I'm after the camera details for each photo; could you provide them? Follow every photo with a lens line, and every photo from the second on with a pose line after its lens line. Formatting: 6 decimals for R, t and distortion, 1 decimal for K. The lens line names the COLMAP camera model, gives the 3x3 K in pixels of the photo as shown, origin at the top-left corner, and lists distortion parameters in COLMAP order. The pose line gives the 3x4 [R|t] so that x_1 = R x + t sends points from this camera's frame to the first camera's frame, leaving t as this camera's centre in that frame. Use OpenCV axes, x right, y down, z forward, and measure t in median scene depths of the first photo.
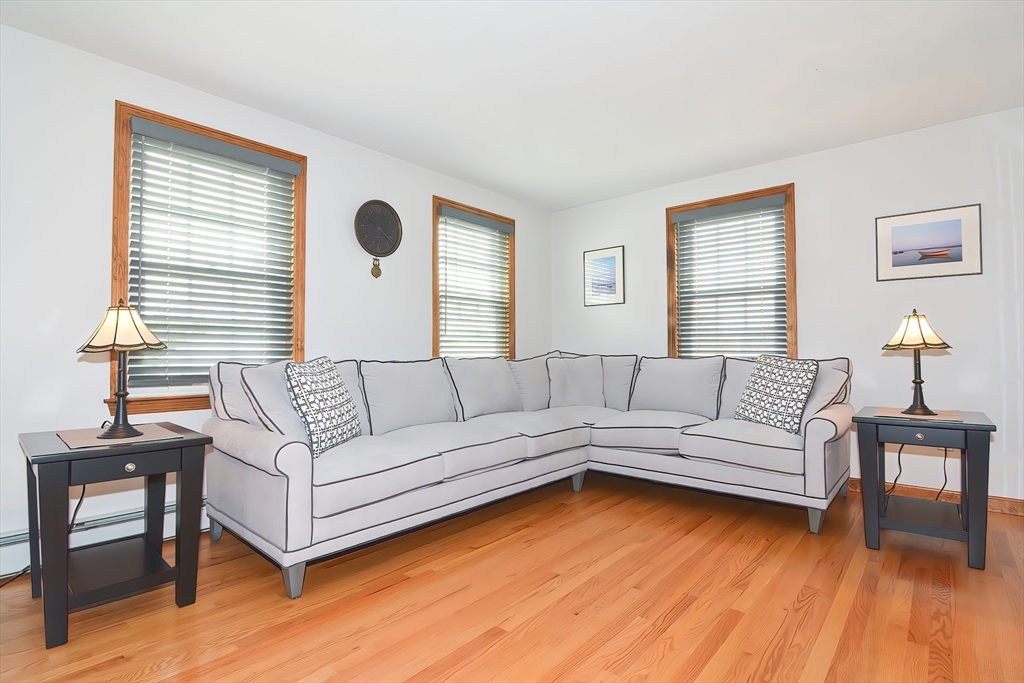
lens RADIAL K [[503.0, 0, 512.0], [0, 503.0, 341.5], [0, 0, 1]] dist [-0.033011, -0.000197]
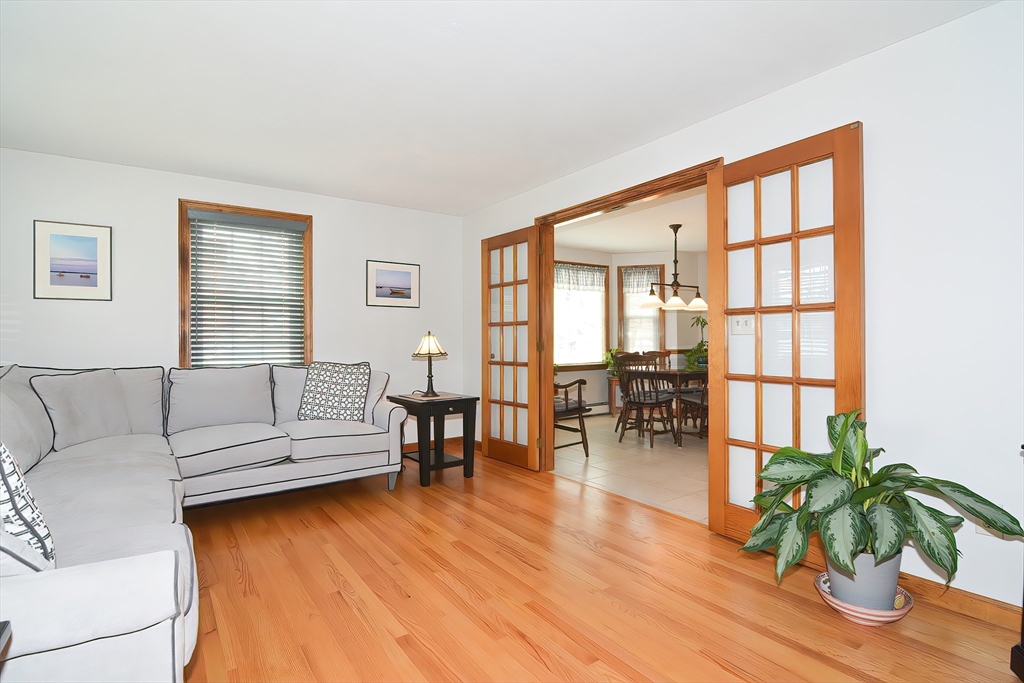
lens RADIAL K [[498.7, 0, 509.8], [0, 498.7, 337.8], [0, 0, 1]] dist [0.004201, -0.001024]
pose [[0.226499, 0.007126, 0.973985, -0.593011], [-0.013061, 0.999906, -0.004278, -0.034419], [-0.973924, -0.011752, 0.226571, 0.316931]]
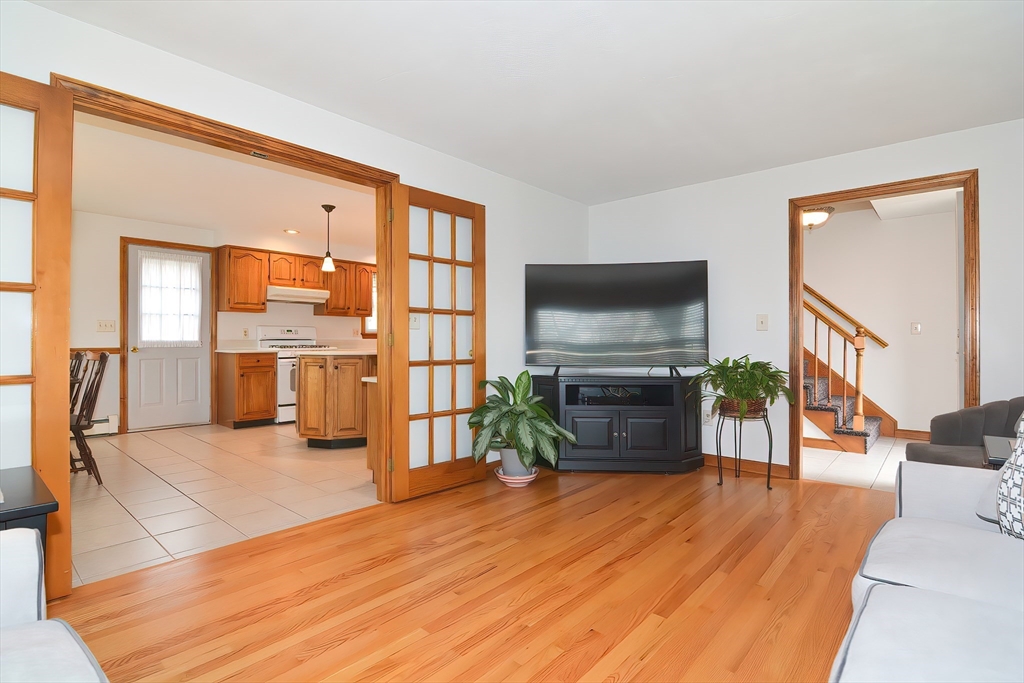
lens RADIAL K [[498.7, 0, 509.8], [0, 498.7, 337.8], [0, 0, 1]] dist [0.004201, -0.001024]
pose [[-0.999999, -0.000516, 0.000881, 0.179961], [-0.000535, 0.999766, -0.021609, -0.005564], [-0.000870, -0.021609, -0.999766, 1.236659]]
